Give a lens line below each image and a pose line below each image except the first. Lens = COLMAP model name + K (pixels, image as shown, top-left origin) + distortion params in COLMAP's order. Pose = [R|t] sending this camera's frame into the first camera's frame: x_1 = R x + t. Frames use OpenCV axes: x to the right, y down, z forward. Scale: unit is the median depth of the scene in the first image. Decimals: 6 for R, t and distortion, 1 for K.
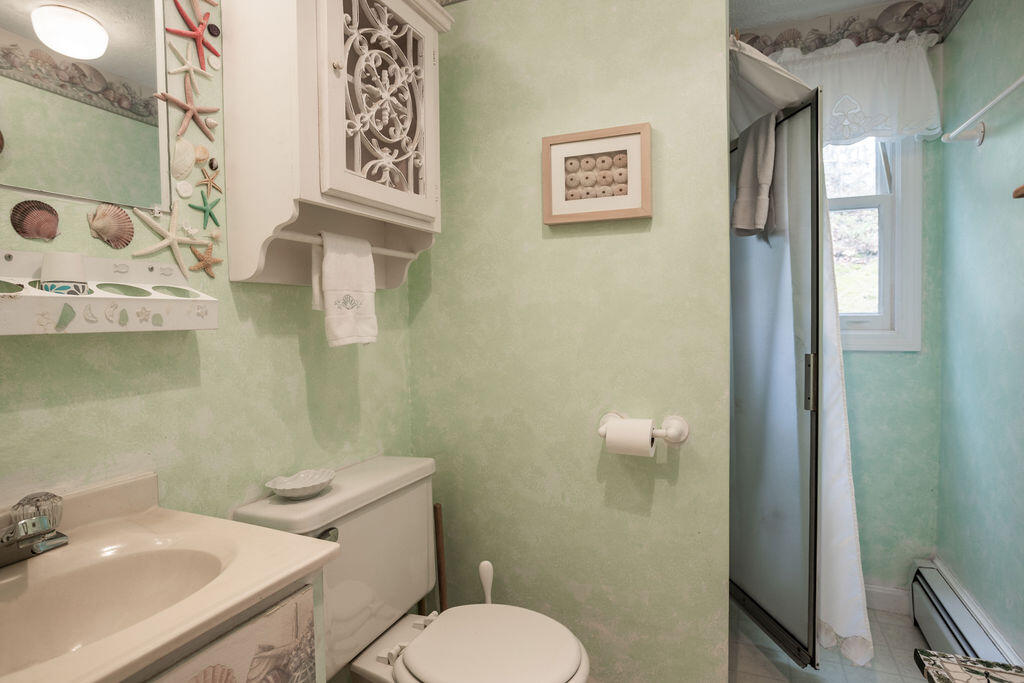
lens RADIAL K [[547.4, 0, 512.0], [0, 547.4, 341.5], [0, 0, 1]] dist [-0.001193, -0.000275]
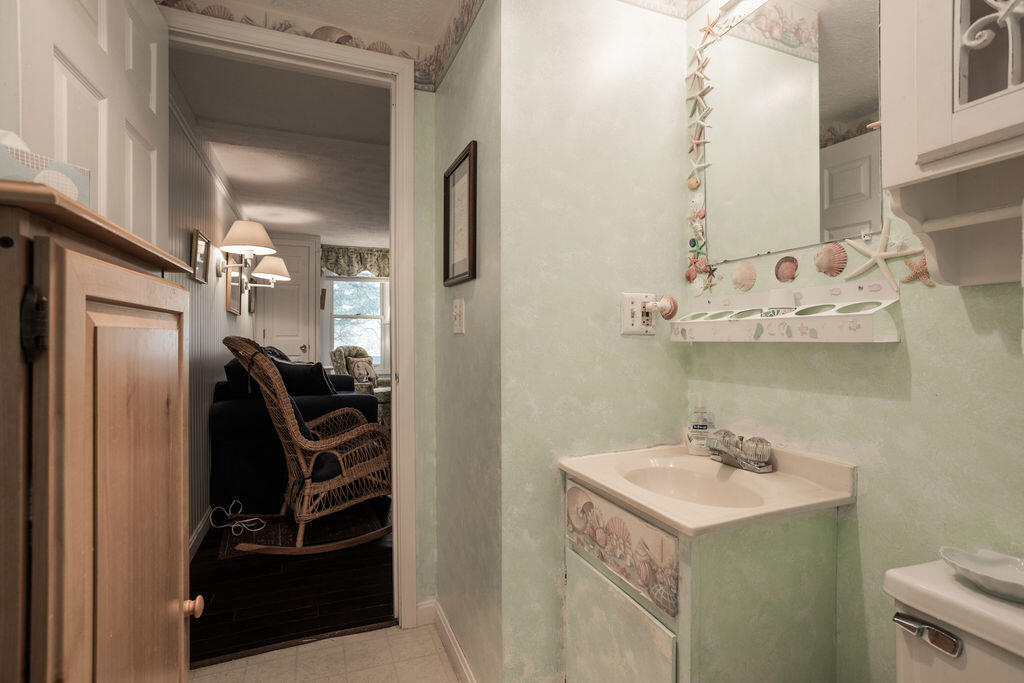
lens RADIAL K [[511.3, 0, 506.7], [0, 511.3, 337.0], [0, 0, 1]] dist [-0.060929, 0.047530]
pose [[-0.700259, 0.019270, -0.713629, 0.624273], [-0.012996, 0.999126, 0.039731, -0.064639], [0.713771, 0.037097, -0.699396, 1.249094]]
